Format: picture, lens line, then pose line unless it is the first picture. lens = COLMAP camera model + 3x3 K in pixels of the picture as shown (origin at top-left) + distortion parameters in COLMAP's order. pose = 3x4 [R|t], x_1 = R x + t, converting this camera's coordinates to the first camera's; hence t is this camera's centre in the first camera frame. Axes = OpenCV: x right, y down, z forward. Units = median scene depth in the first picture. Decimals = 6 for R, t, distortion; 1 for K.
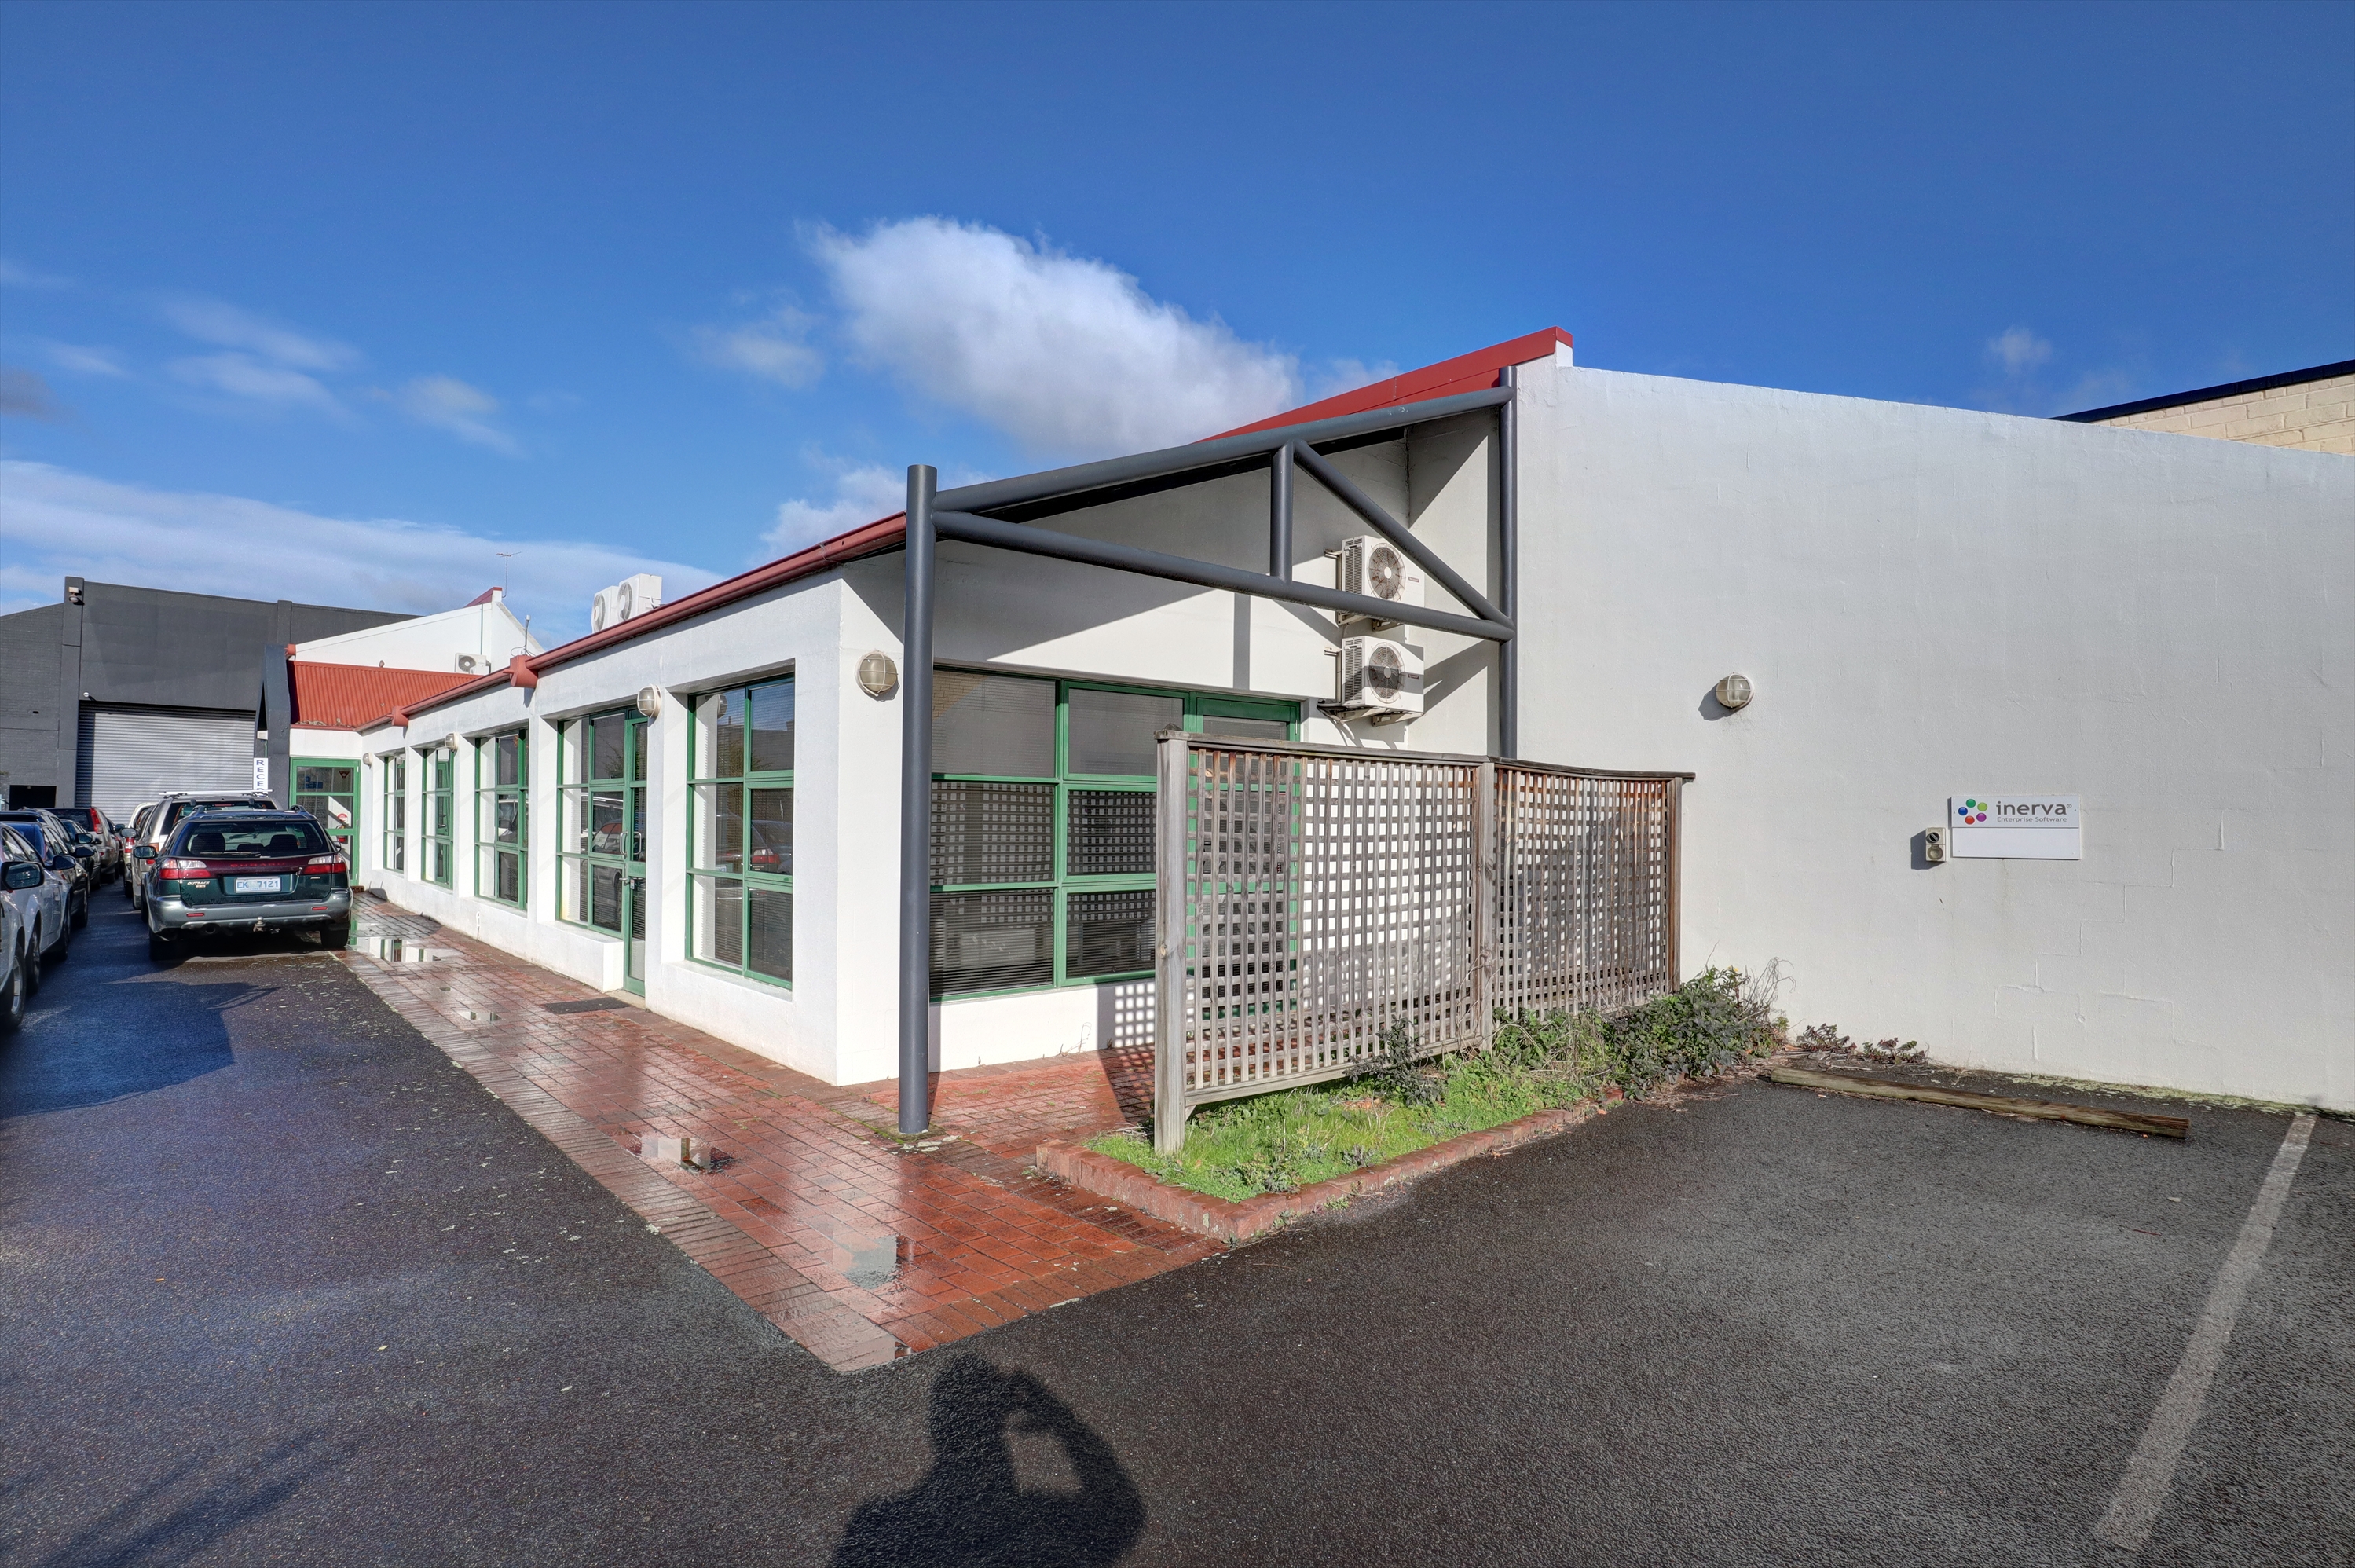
lens RADIAL K [[1175.2, 0, 1188.6], [0, 1175.2, 792.2], [0, 0, 1]] dist [-0.031859, -0.000725]
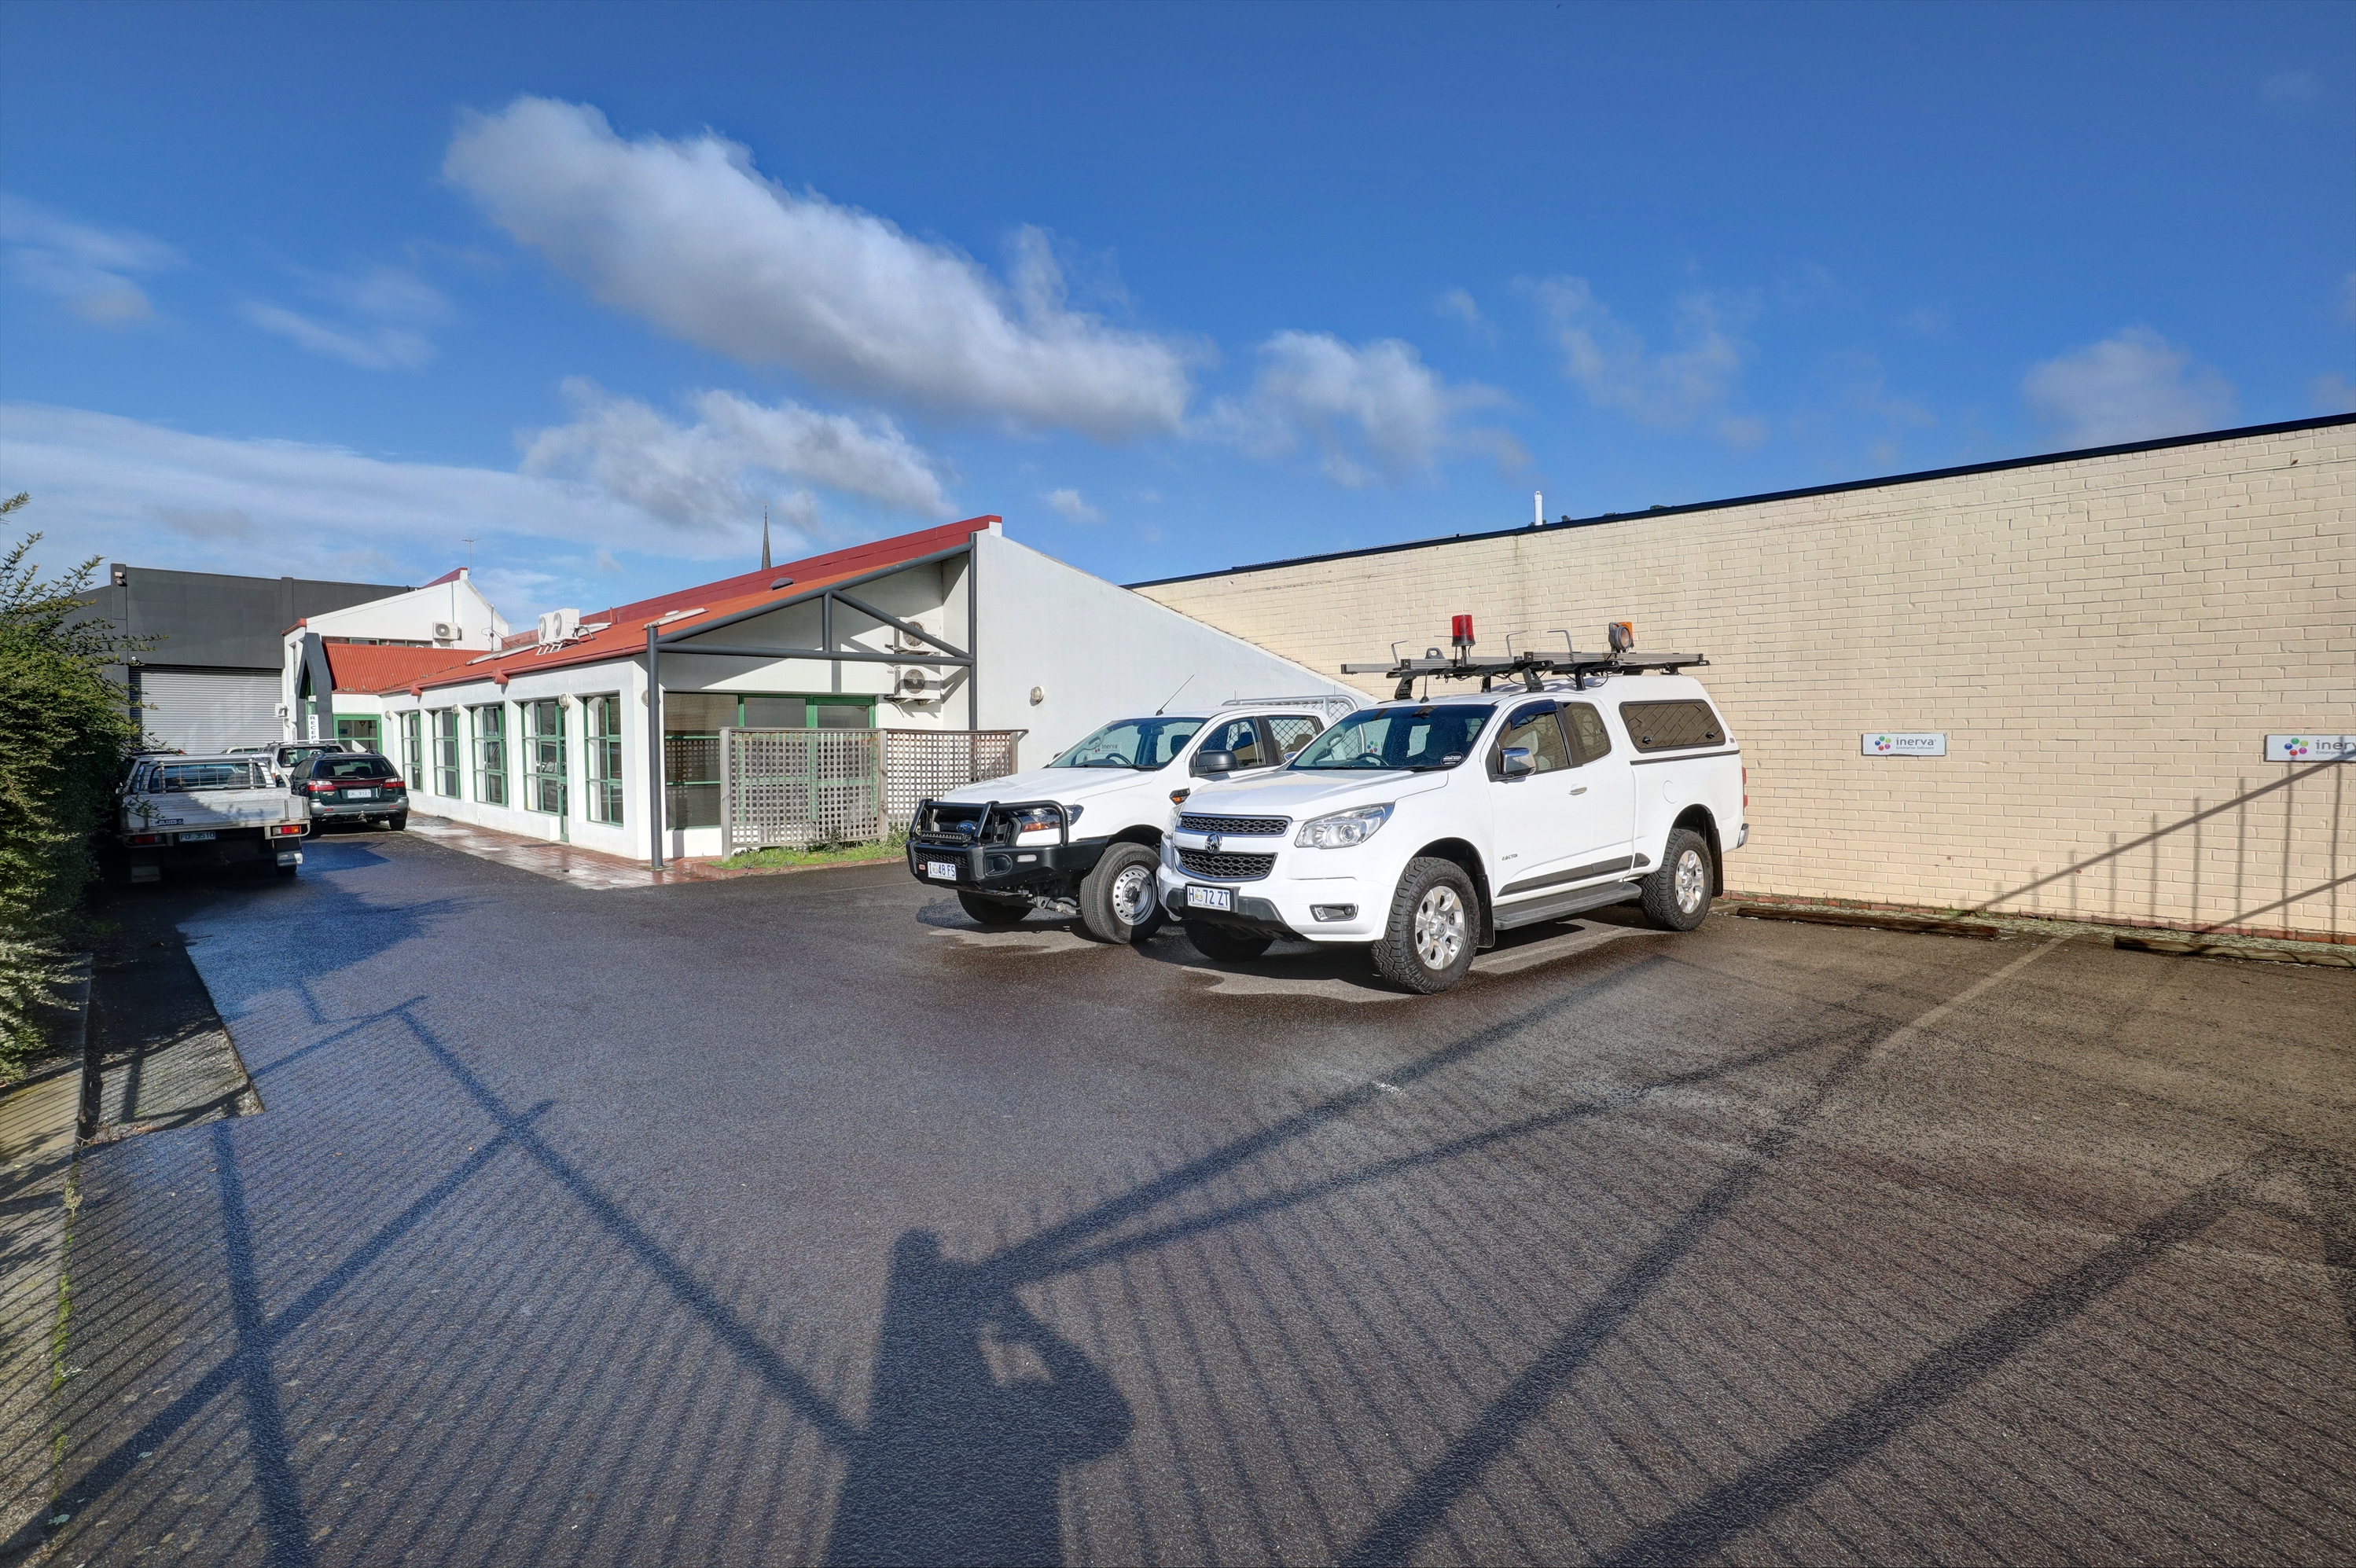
lens RADIAL K [[1175.6, 0, 1170.6], [0, 1175.6, 790.7], [0, 0, 1]] dist [-0.031859, -0.000725]
pose [[0.999834, -0.011526, 0.014132, 0.452643], [0.010616, 0.997962, 0.062922, -0.026304], [-0.014828, -0.062762, 0.997918, -0.850557]]
